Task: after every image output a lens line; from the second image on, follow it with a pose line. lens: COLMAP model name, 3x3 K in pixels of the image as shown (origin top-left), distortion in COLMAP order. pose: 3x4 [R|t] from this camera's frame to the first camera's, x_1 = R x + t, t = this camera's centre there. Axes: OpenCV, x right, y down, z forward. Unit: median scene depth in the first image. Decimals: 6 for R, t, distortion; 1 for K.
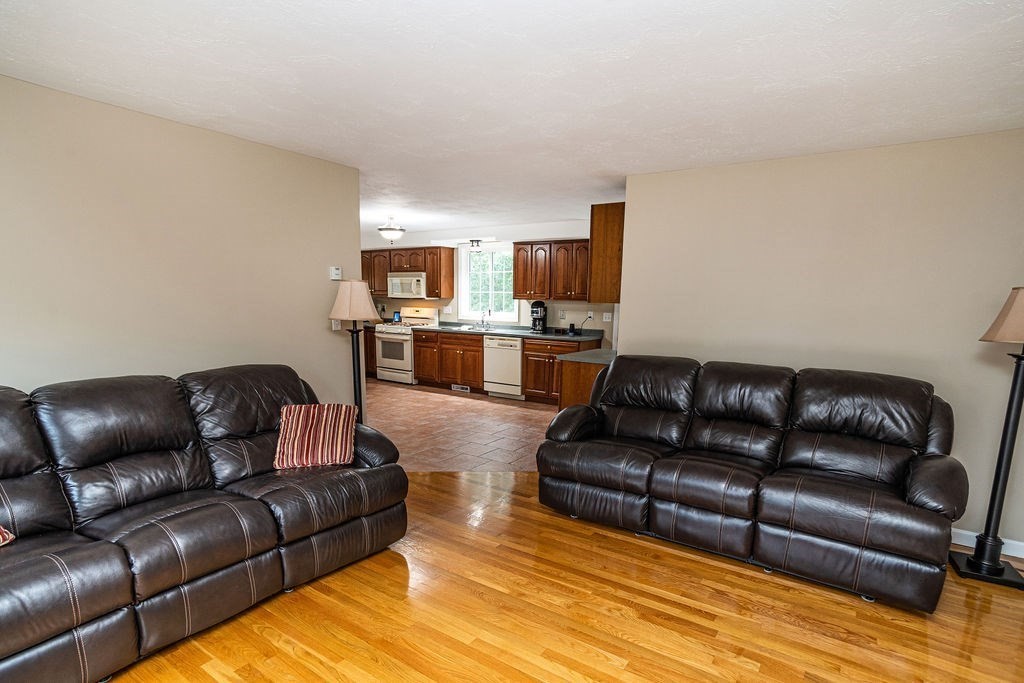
lens RADIAL K [[519.6, 0, 510.9], [0, 519.6, 343.0], [0, 0, 1]] dist [-0.011376, -0.000082]
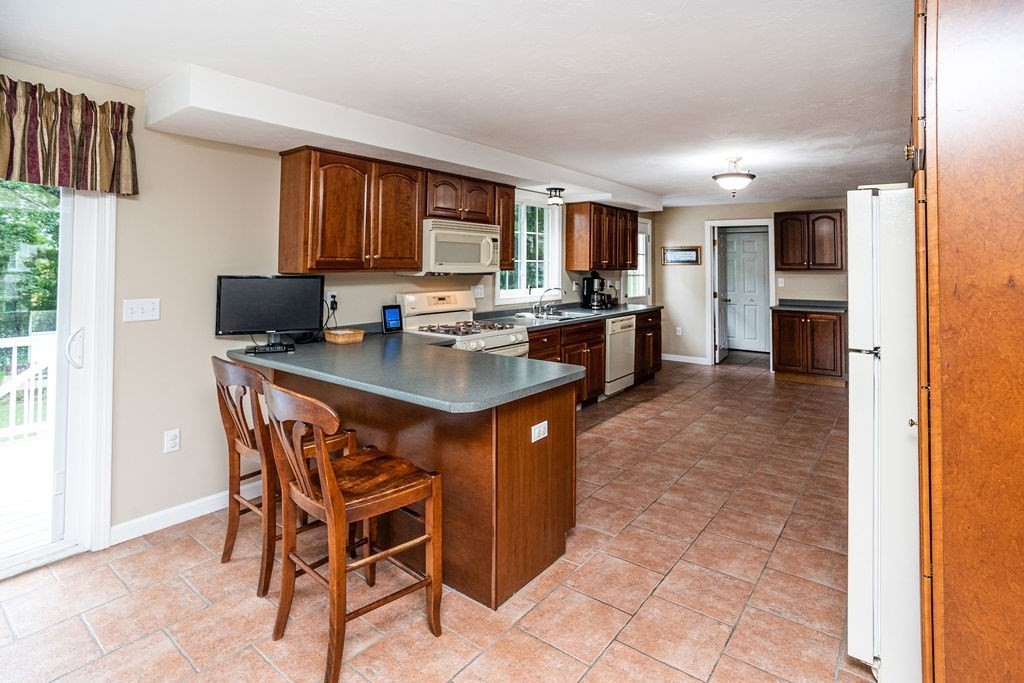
lens RADIAL K [[519.6, 0, 501.2], [0, 519.6, 266.2], [0, 0, 1]] dist [-0.011376, -0.000082]
pose [[0.102819, -0.015578, 0.994578, -0.712095], [0.088844, 0.996025, 0.006416, -0.096777], [-0.990725, 0.087702, 0.103794, 0.949088]]
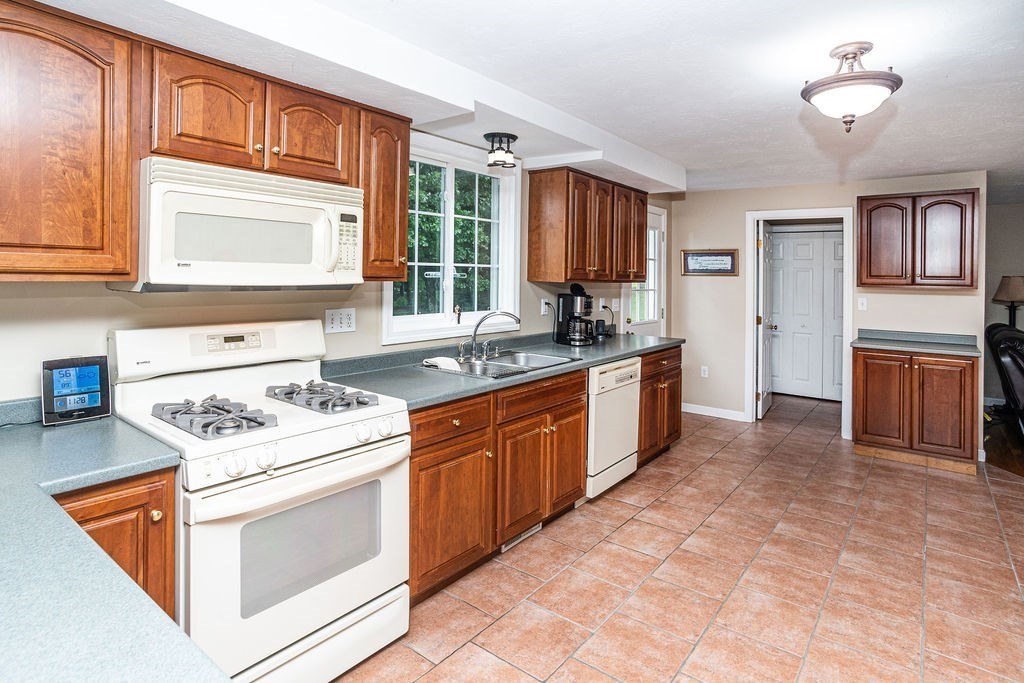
lens RADIAL K [[519.6, 0, 519.2], [0, 519.6, 276.0], [0, 0, 1]] dist [-0.011376, -0.000082]
pose [[0.090209, -0.014316, 0.995820, -0.429102], [0.076136, 0.997070, 0.007437, -0.087403], [-0.993008, 0.075147, 0.091035, 0.903461]]
